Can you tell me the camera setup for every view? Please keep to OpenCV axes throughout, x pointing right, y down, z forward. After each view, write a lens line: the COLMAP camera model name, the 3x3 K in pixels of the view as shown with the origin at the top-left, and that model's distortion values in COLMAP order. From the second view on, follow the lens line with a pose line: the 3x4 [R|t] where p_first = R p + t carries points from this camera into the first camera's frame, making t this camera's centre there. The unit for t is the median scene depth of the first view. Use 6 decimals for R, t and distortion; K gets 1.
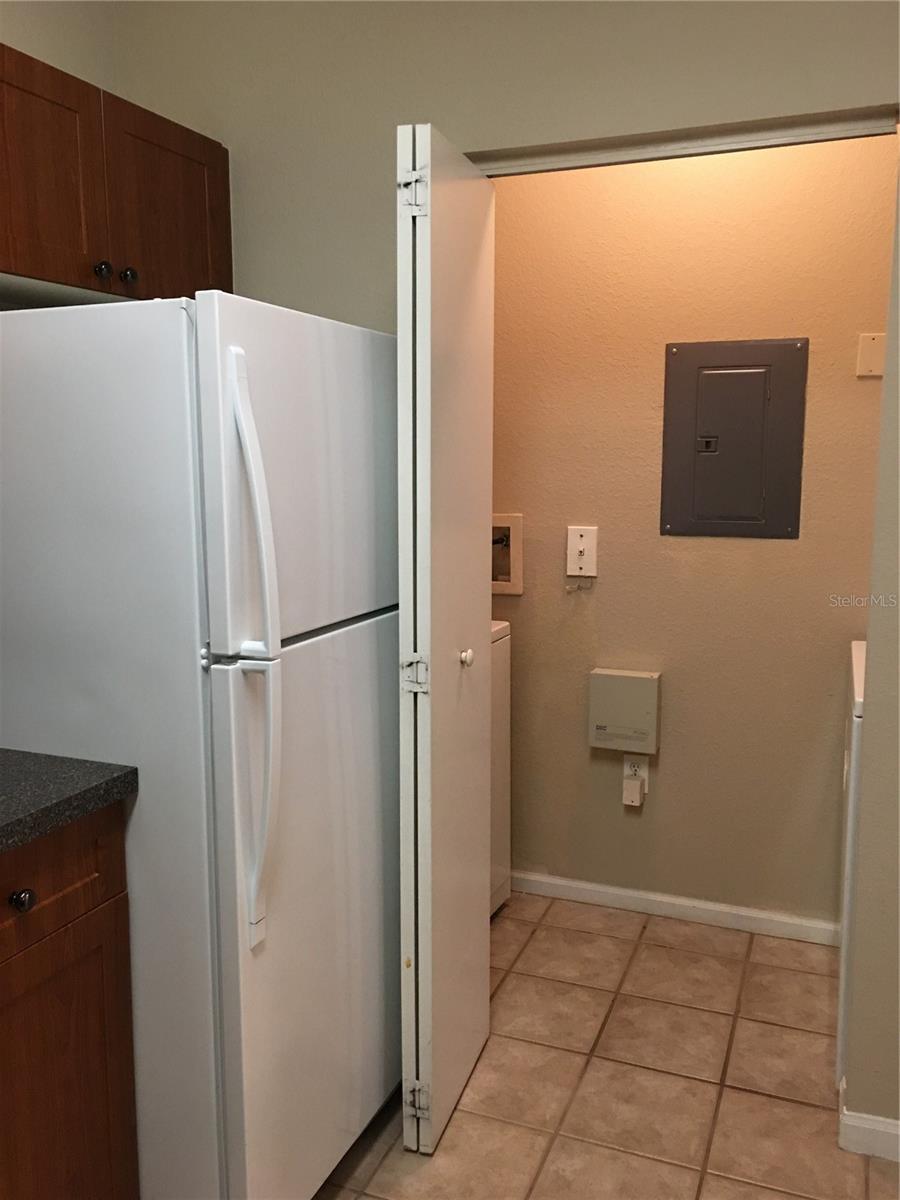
lens RADIAL K [[1020.3, 0, 452.3], [0, 1020.3, 593.2], [0, 0, 1]] dist [0.076018, -0.093307]
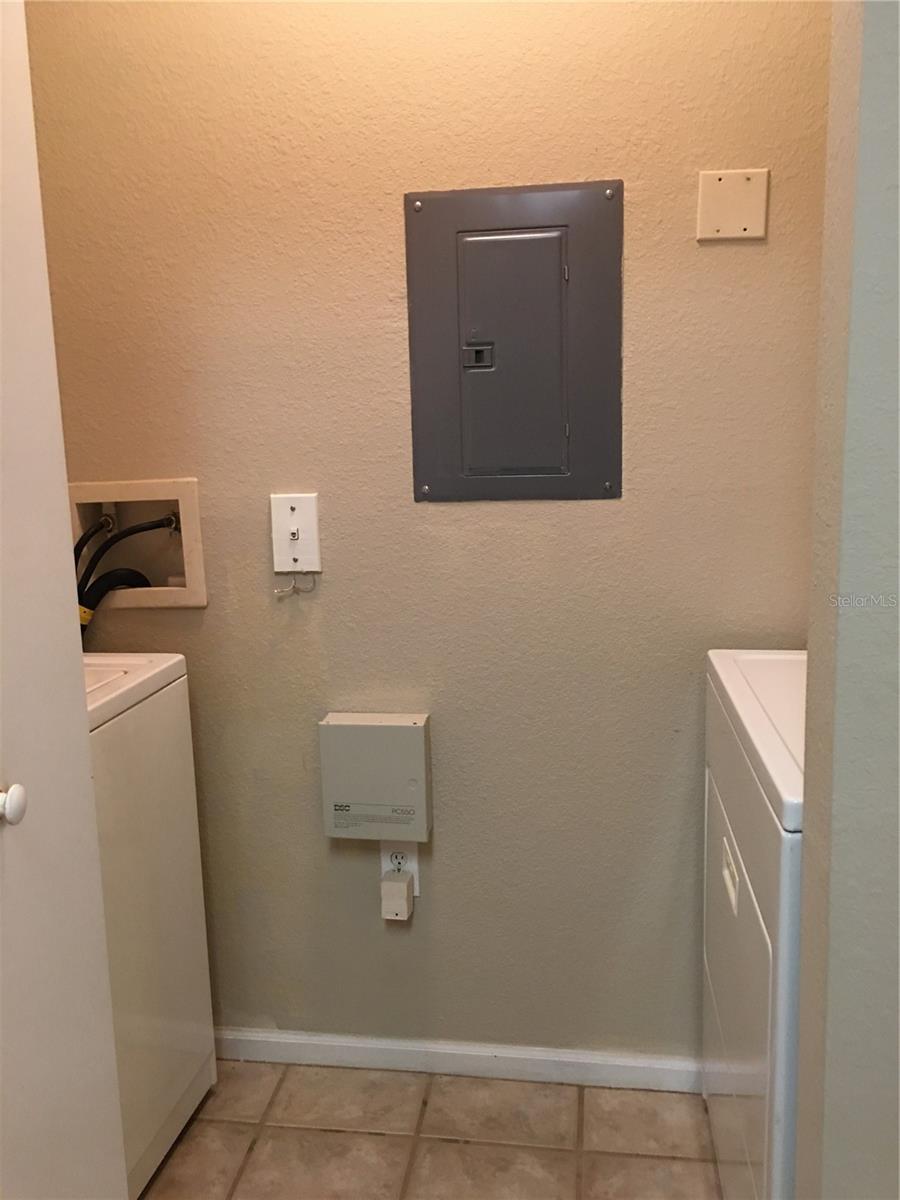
lens RADIAL K [[1020.3, 0, 439.9], [0, 1020.3, 593.9], [0, 0, 1]] dist [0.076018, -0.093307]
pose [[0.975631, -0.064925, 0.209592, 0.079804], [0.058169, 0.997574, 0.038248, -0.022586], [-0.211567, -0.025124, 0.977041, 0.365767]]
